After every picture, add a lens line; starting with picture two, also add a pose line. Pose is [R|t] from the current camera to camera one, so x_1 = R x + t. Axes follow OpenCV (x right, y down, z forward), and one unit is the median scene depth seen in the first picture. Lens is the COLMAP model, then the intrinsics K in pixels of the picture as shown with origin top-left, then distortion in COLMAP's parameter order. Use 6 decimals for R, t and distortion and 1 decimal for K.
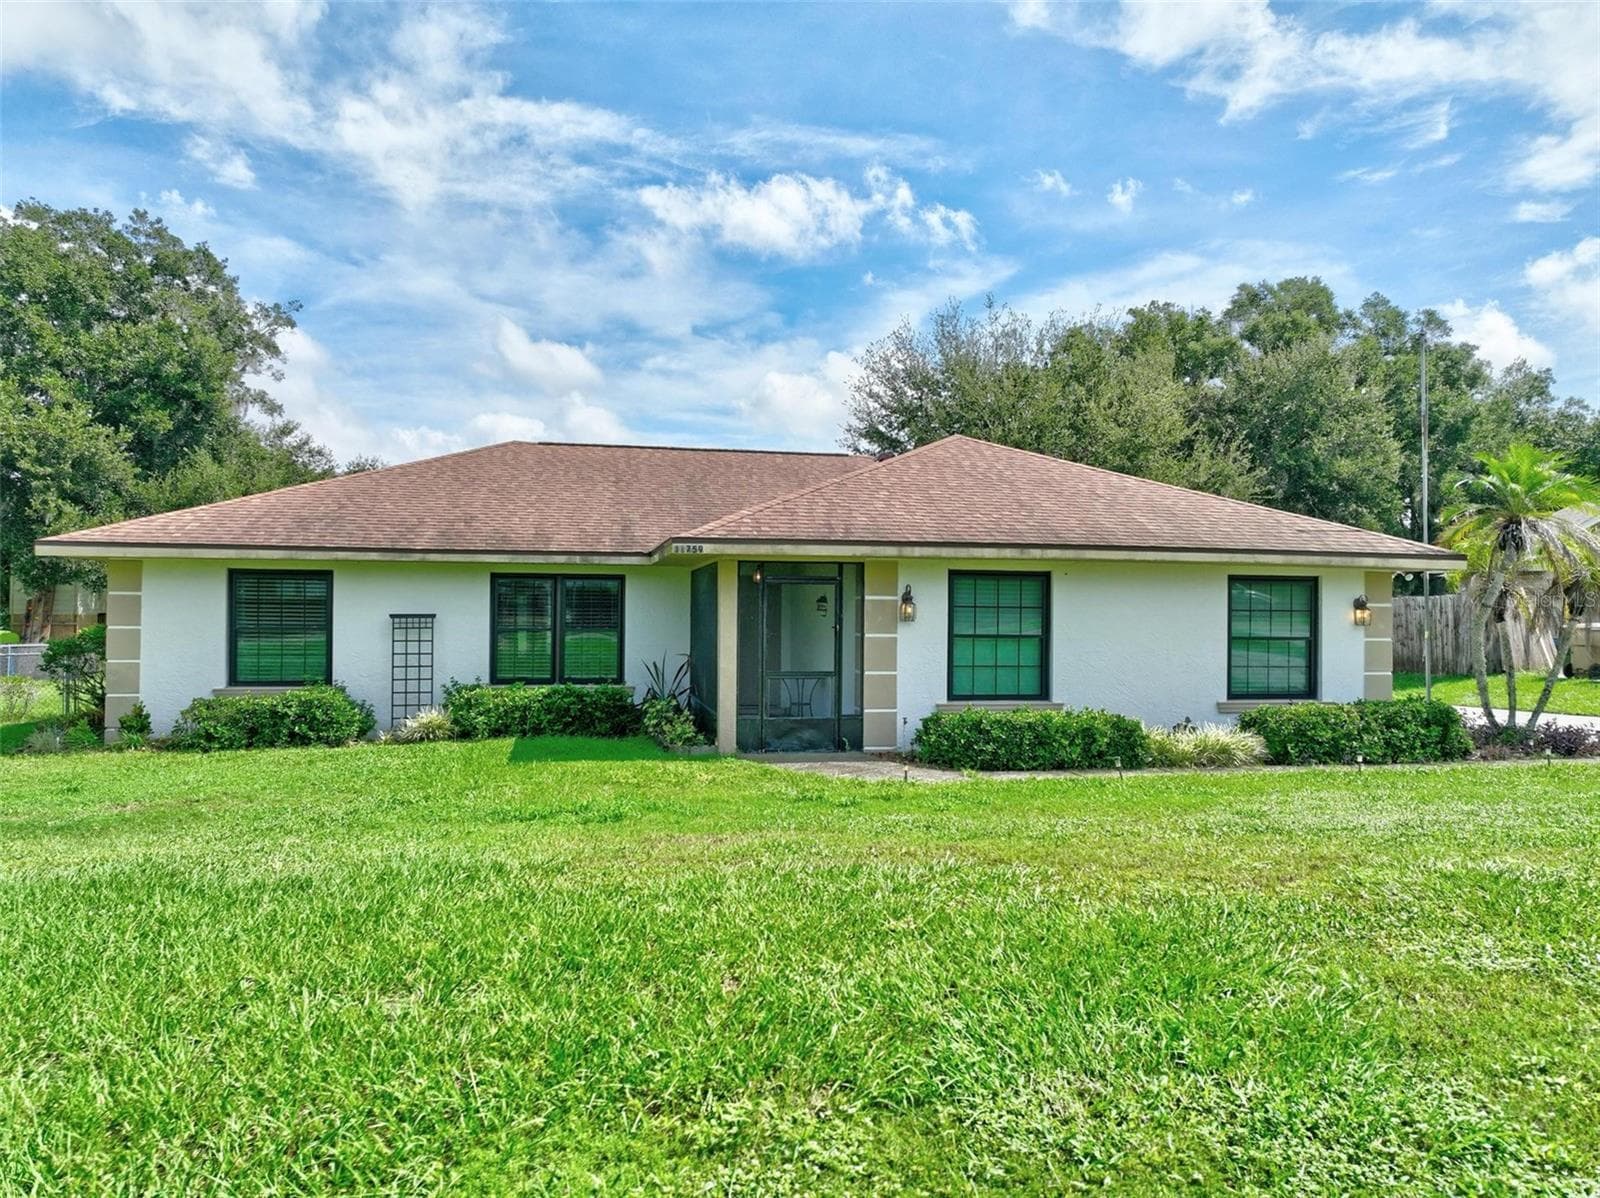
lens RADIAL K [[1125.0, 0, 799.3], [0, 1125.0, 602.3], [0, 0, 1]] dist [0.001717, 0.013266]
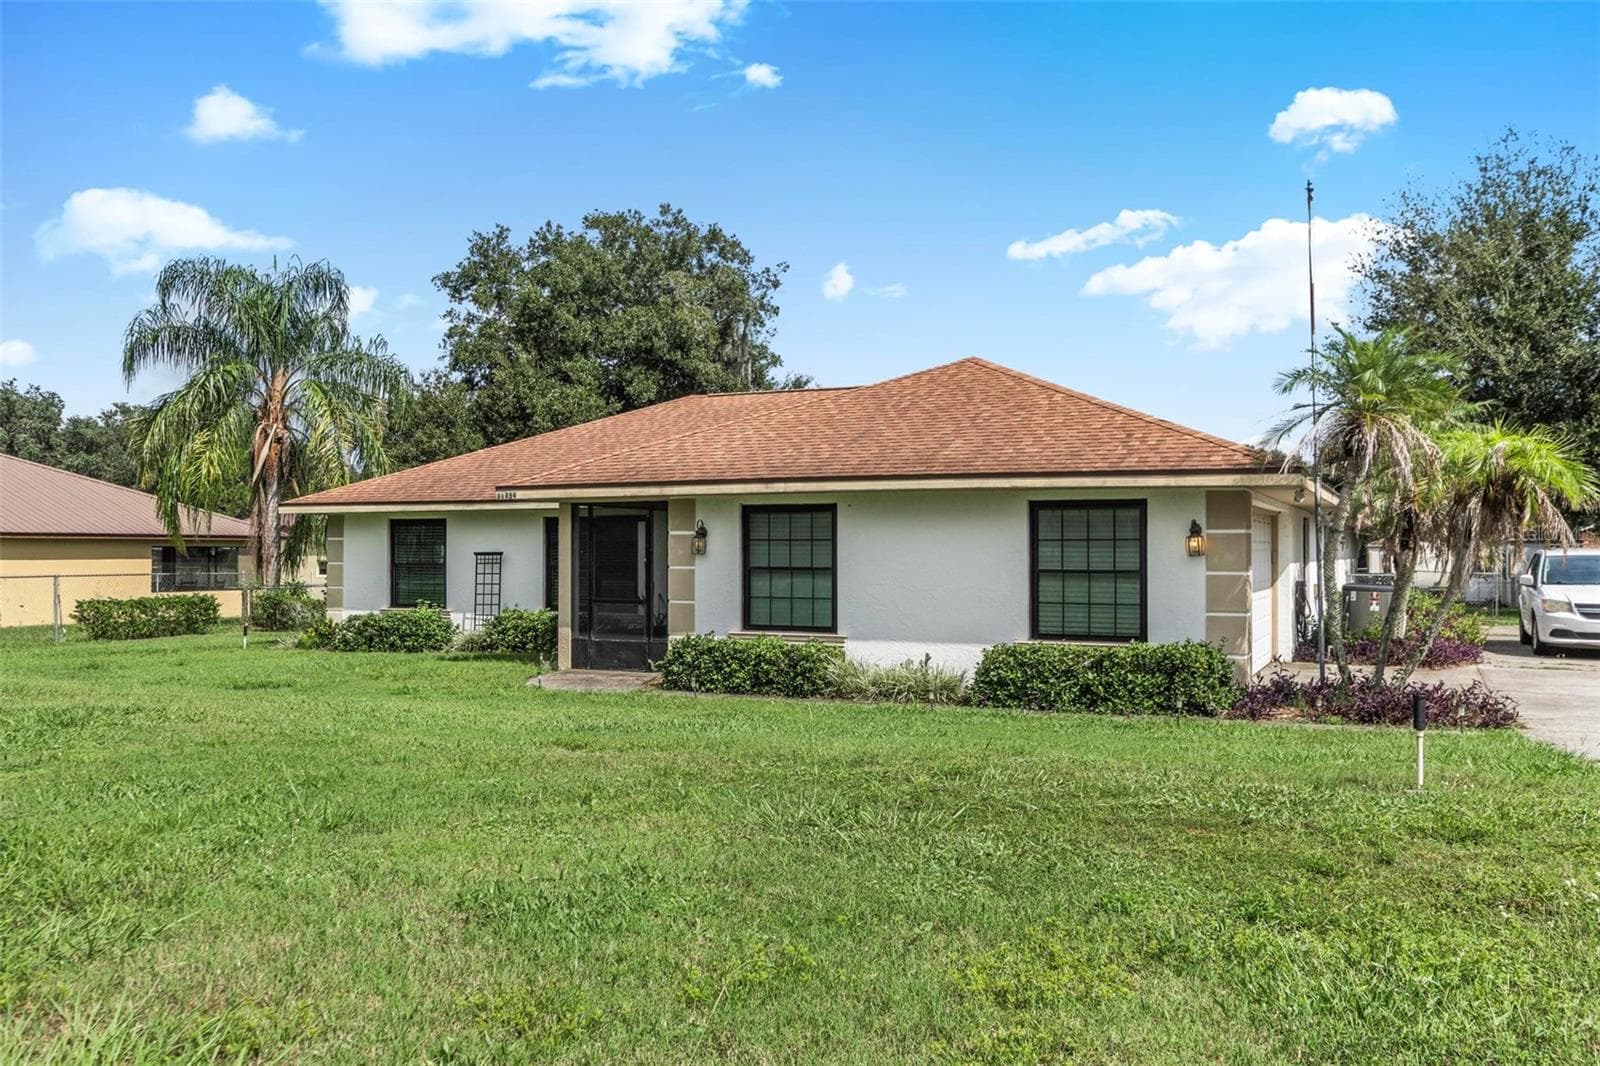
lens RADIAL K [[1313.0, 0, 792.5], [0, 1313.0, 535.4], [0, 0, 1]] dist [0.000024, -0.004115]
pose [[0.798668, -0.015513, -0.601572, 0.803208], [0.010834, 0.999876, -0.011401, 0.012177], [0.601675, 0.002588, 0.798737, 0.042336]]
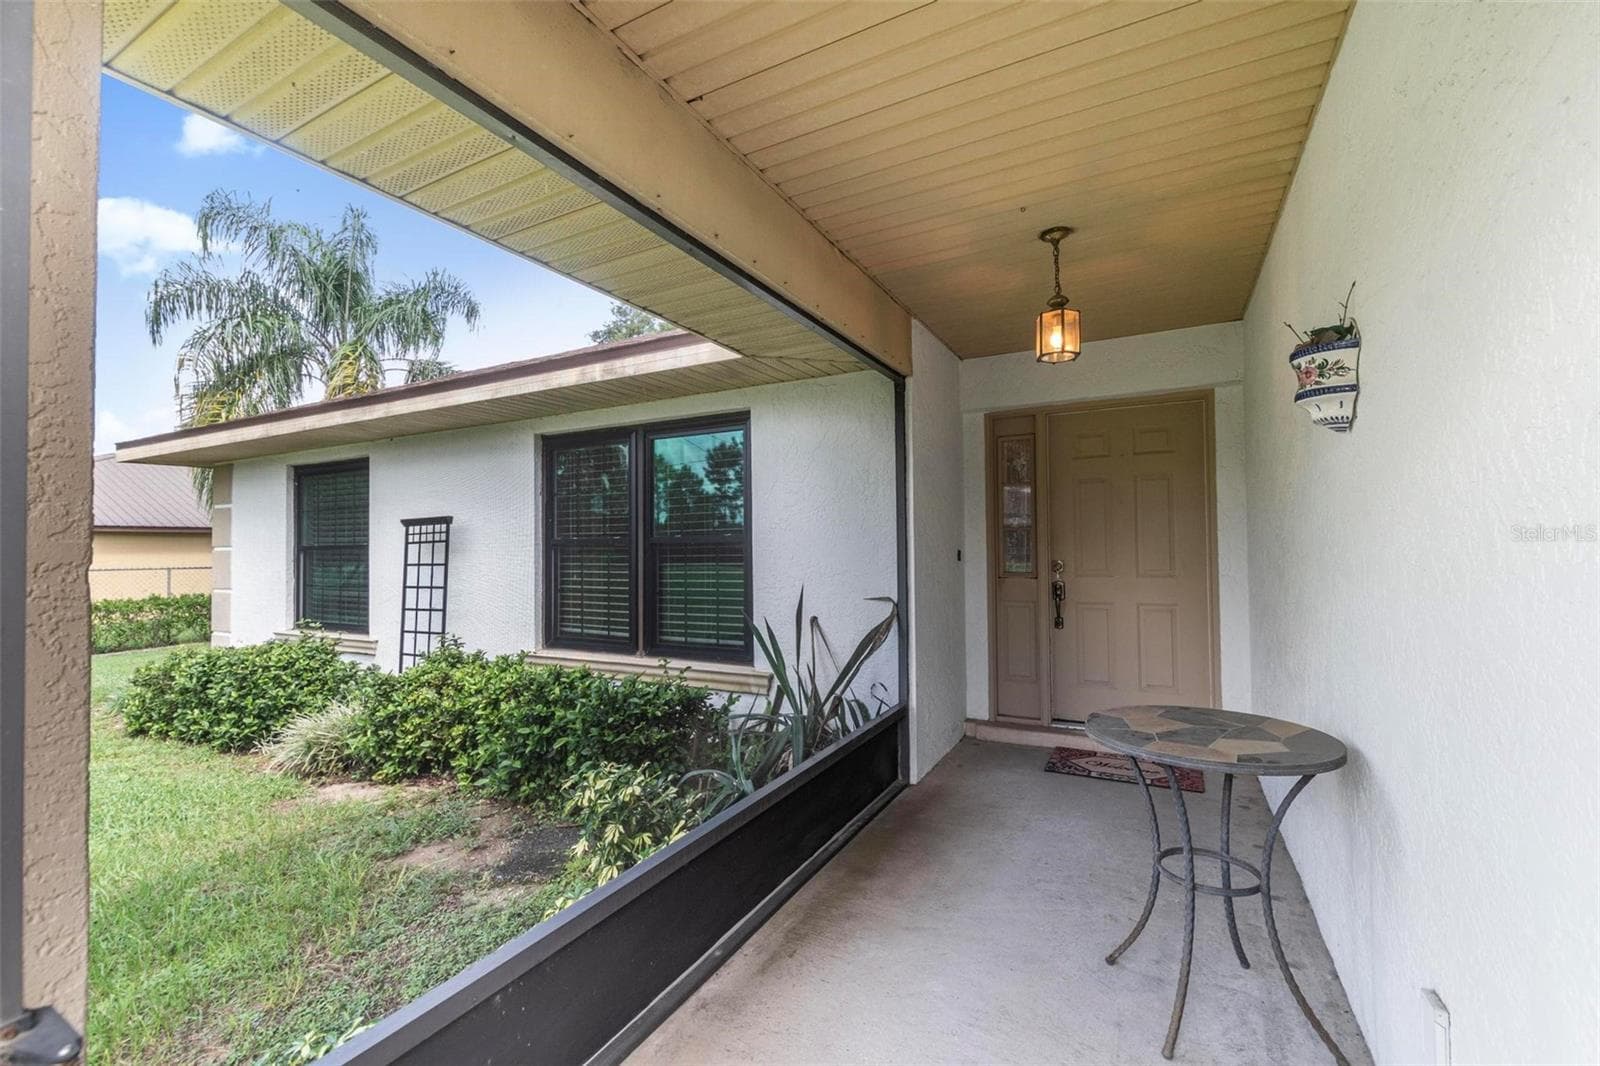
lens RADIAL K [[690.6, 0, 791.9], [0, 690.6, 535.1], [0, 0, 1]] dist [0.000152, 0.000104]
pose [[0.766100, -0.029232, -0.642056, 0.025164], [0.021148, 0.999571, -0.020275, 0.030417], [0.642373, 0.001954, 0.766390, 0.854032]]
